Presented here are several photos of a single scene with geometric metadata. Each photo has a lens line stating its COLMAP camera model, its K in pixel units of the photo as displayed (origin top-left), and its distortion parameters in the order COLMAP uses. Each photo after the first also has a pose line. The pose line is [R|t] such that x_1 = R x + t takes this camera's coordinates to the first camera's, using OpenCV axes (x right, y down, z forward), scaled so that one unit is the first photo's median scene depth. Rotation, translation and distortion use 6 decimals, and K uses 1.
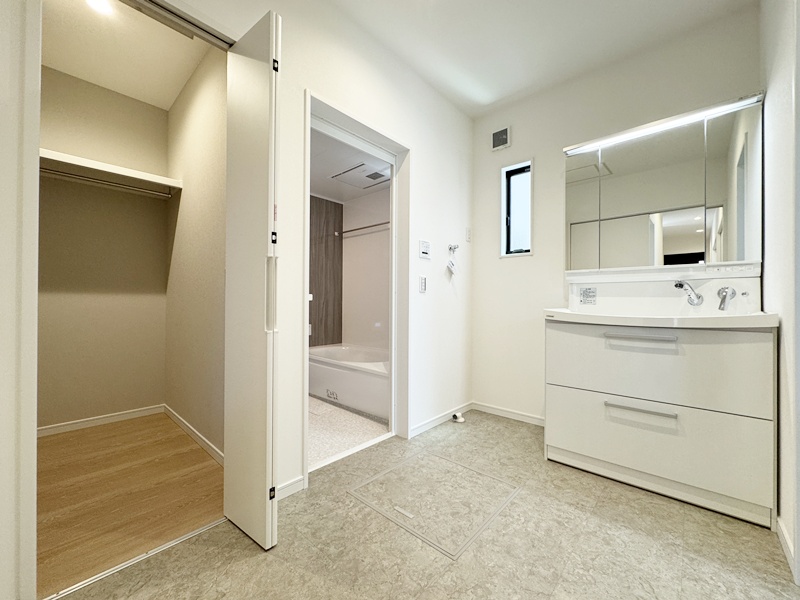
lens RADIAL K [[322.2, 0, 402.8], [0, 322.2, 298.9], [0, 0, 1]] dist [0.001323, 0.000005]
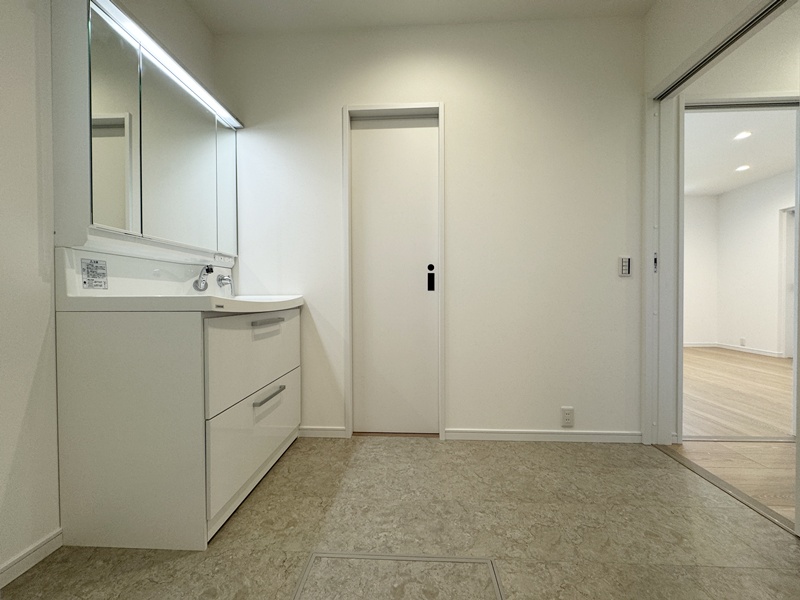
lens RADIAL K [[322.2, 0, 402.8], [0, 322.2, 298.9], [0, 0, 1]] dist [0.001323, 0.000005]
pose [[-0.626075, -0.011240, 0.779681, -0.308333], [-0.006711, 0.999937, 0.009026, 0.038877], [-0.779734, 0.000419, -0.626111, 1.390899]]
